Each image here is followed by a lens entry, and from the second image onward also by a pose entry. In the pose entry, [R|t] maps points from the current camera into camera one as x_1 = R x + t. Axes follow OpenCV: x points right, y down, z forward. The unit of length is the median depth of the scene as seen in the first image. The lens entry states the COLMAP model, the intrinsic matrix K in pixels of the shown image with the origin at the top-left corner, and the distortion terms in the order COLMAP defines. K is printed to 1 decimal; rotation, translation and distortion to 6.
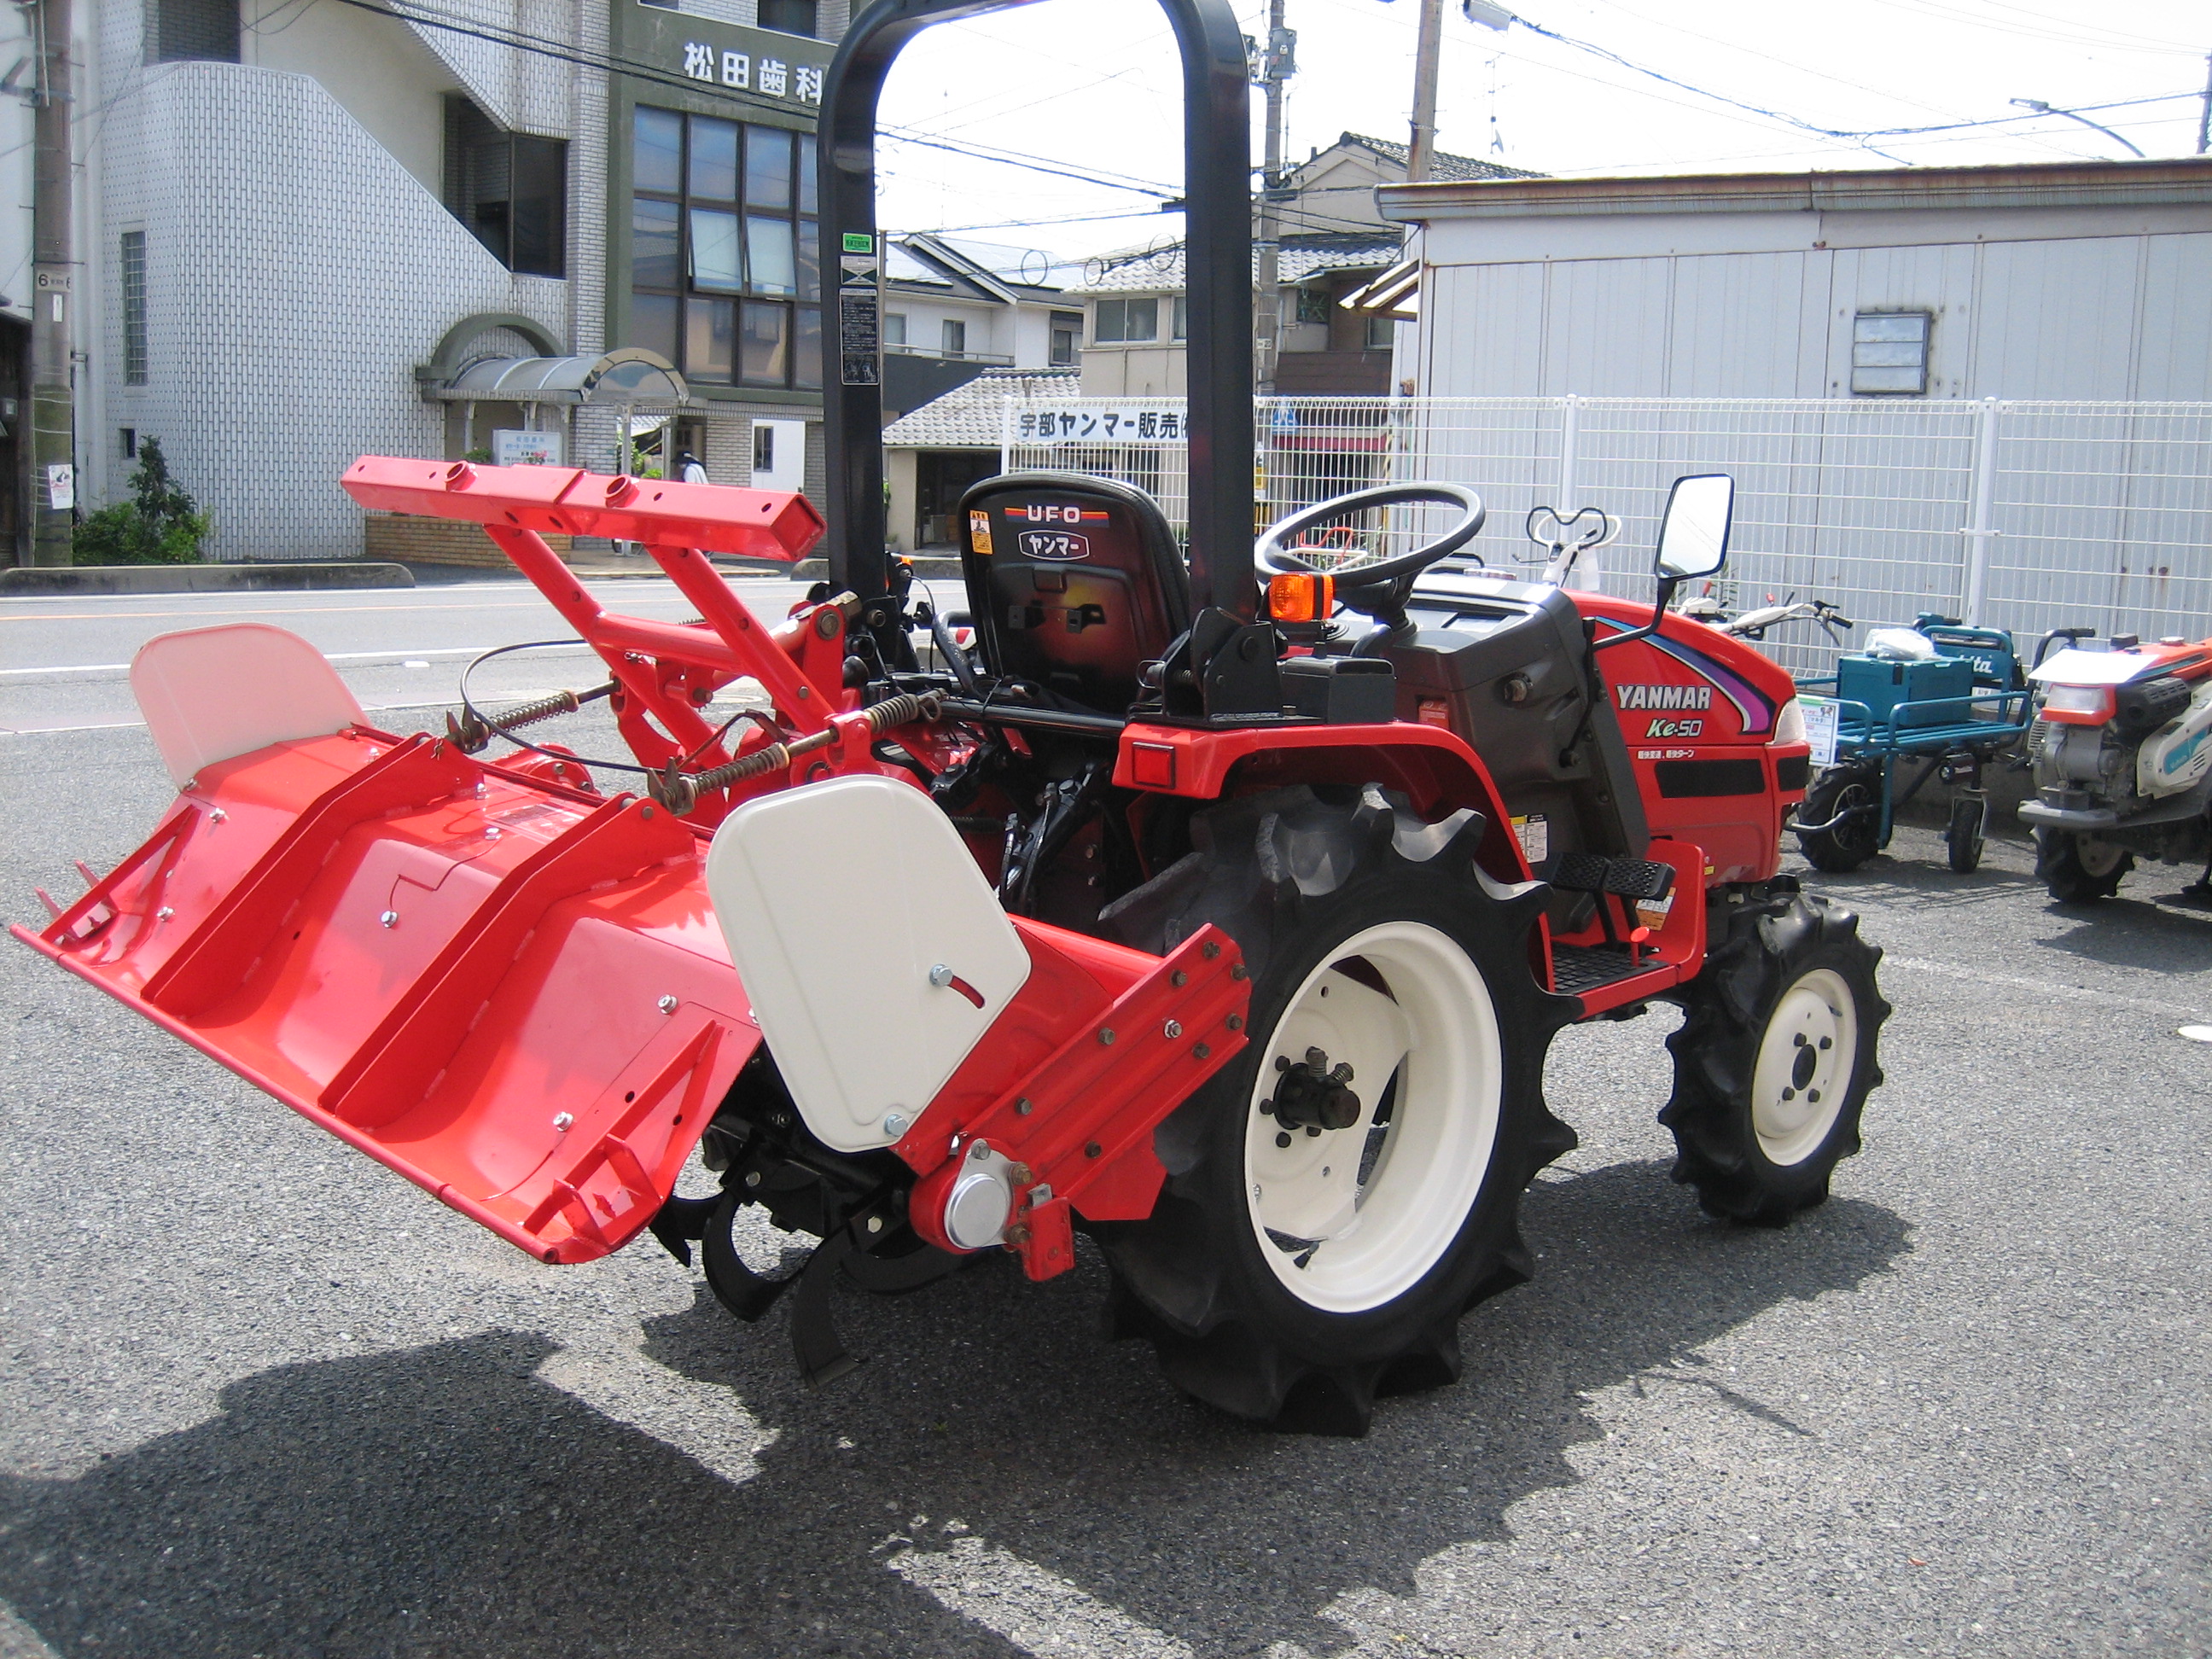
lens RADIAL K [[2296.8, 0, 1165.9], [0, 2296.8, 835.5], [0, 0, 1]] dist [-0.141483, 0.147701]
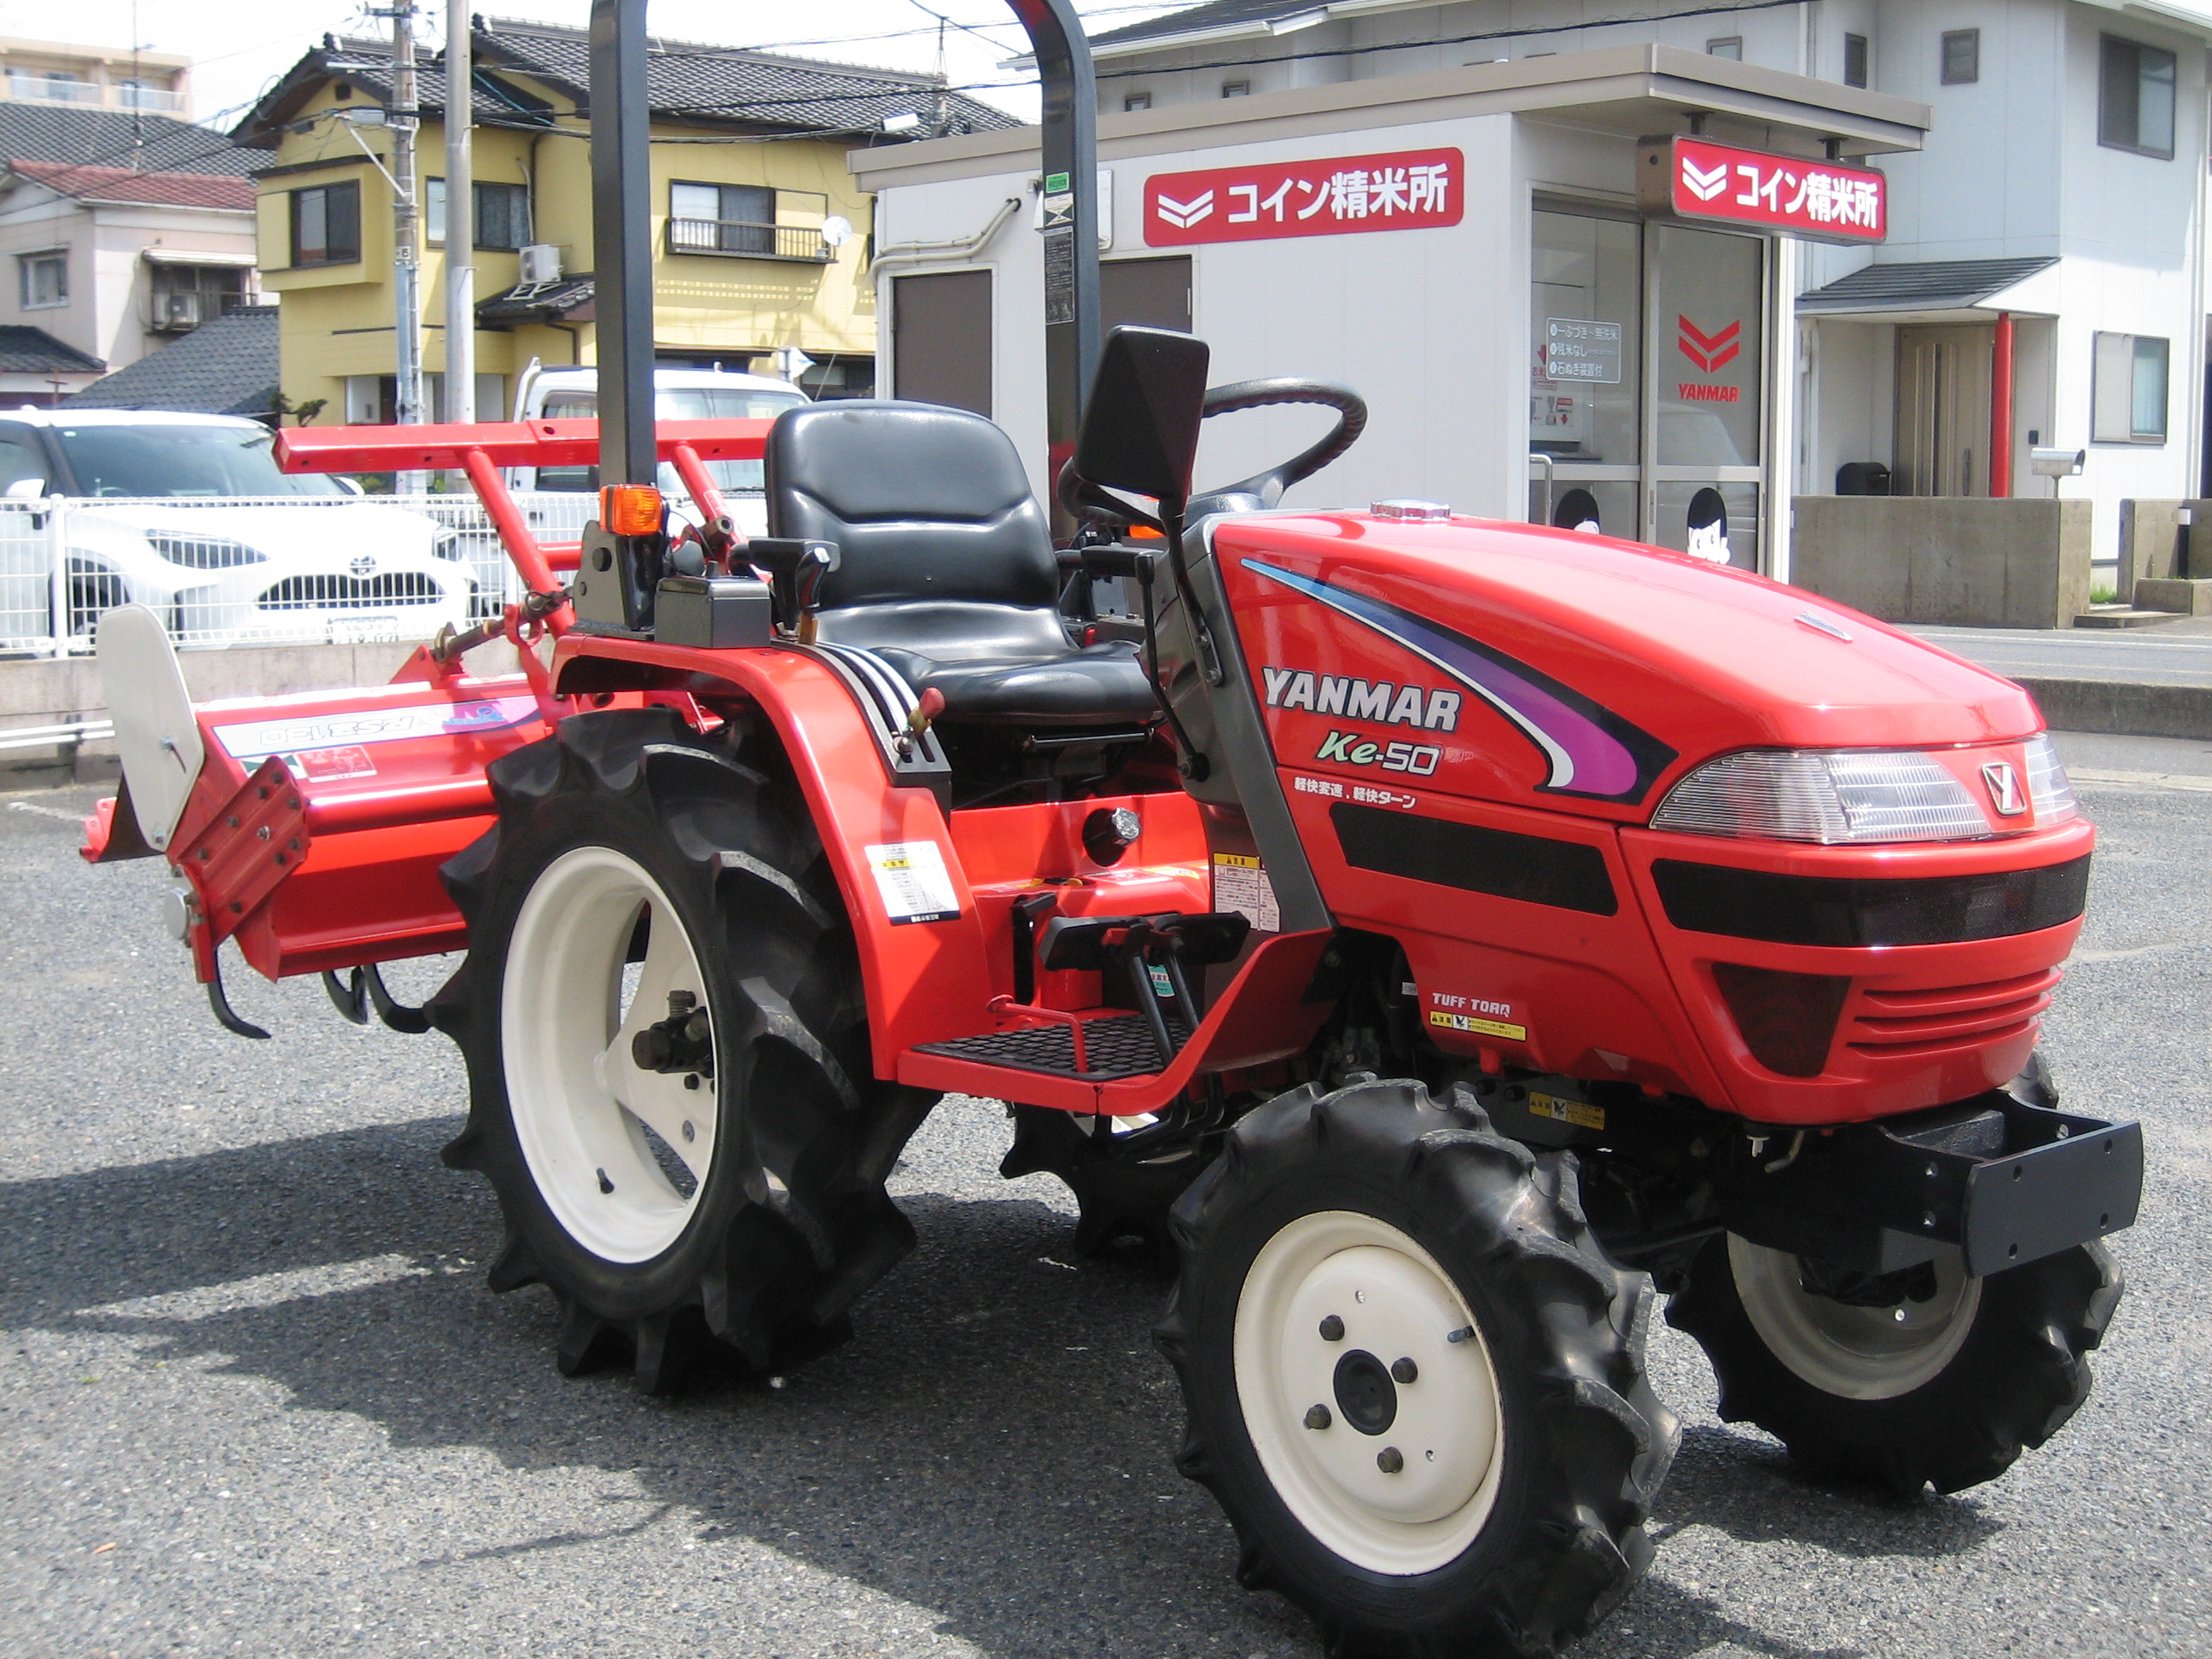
lens RADIAL K [[2824.3, 0, 1155.4], [0, 2824.3, 783.6], [0, 0, 1]] dist [-0.096212, 0.023823]
pose [[-0.045382, 0.068987, -0.996585, 0.958628], [-0.153364, 0.985305, 0.075190, -0.085567], [0.987127, 0.156253, -0.034135, 0.967643]]
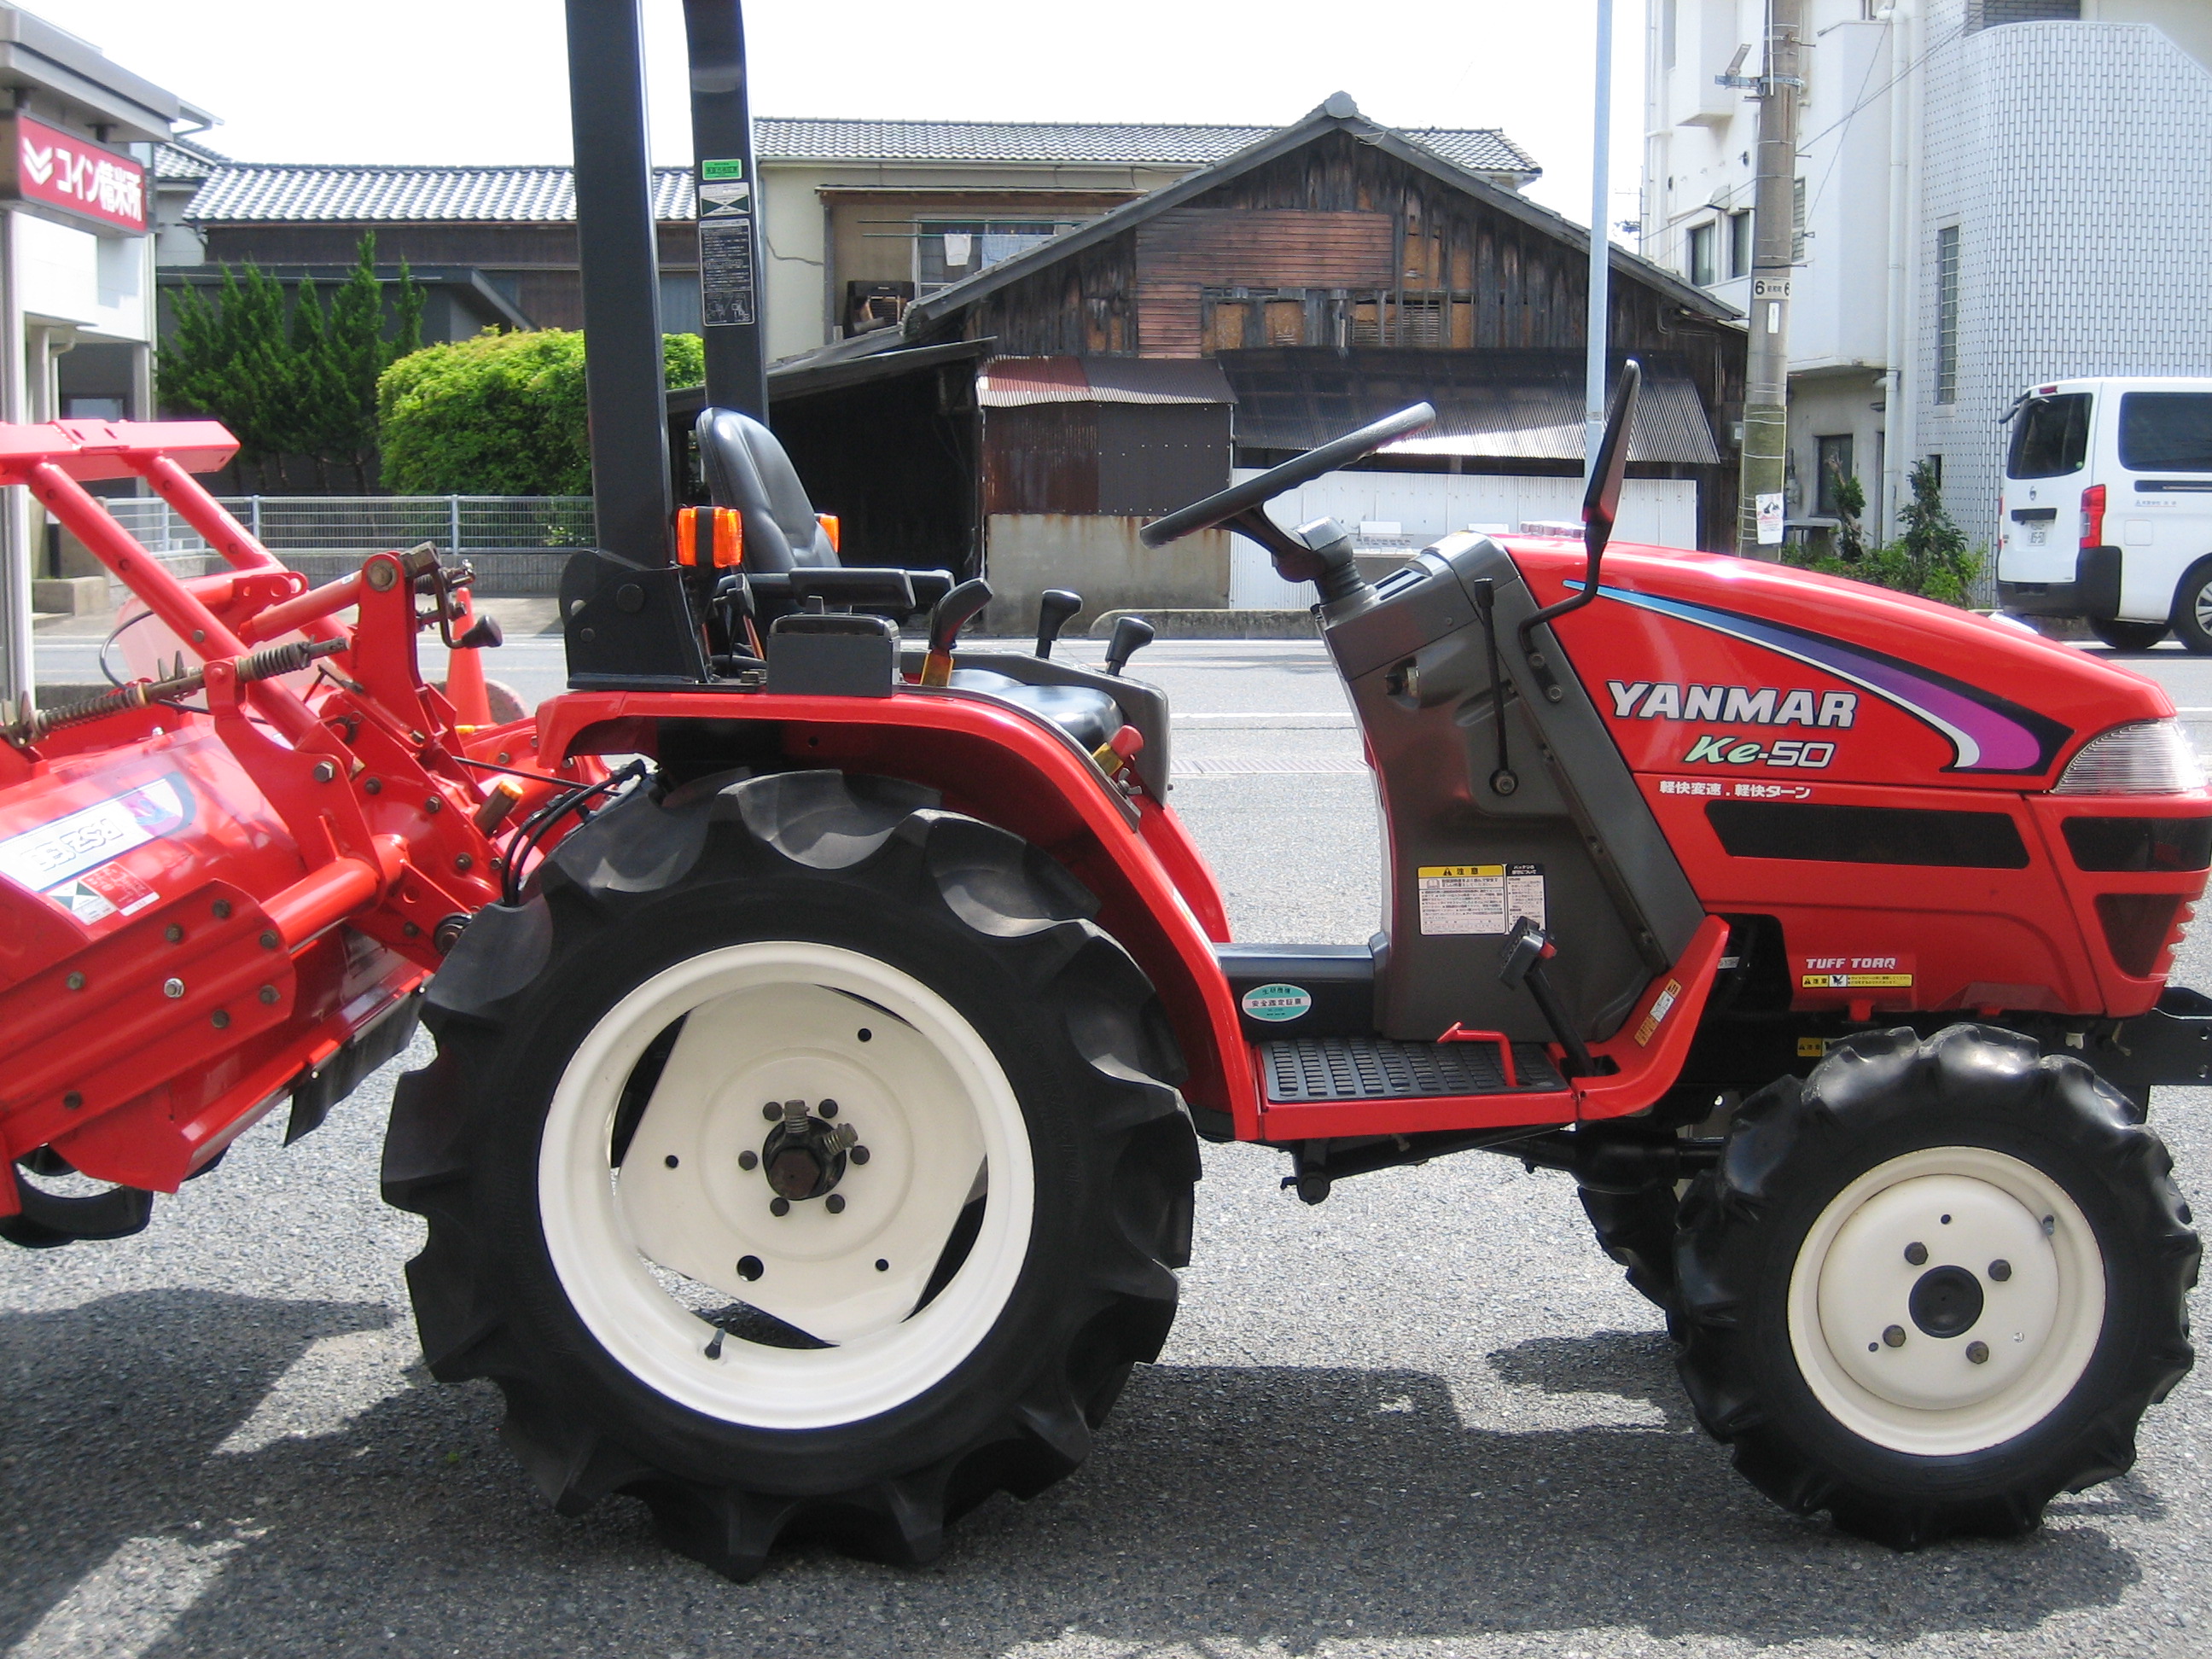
lens RADIAL K [[2824.3, 0, 1155.4], [0, 2824.3, 783.6], [0, 0, 1]] dist [-0.096212, 0.023823]
pose [[0.713240, 0.040189, -0.699767, 0.669577], [-0.084321, 0.996024, -0.028740, 0.000435], [0.695830, 0.079504, 0.713793, 0.293627]]
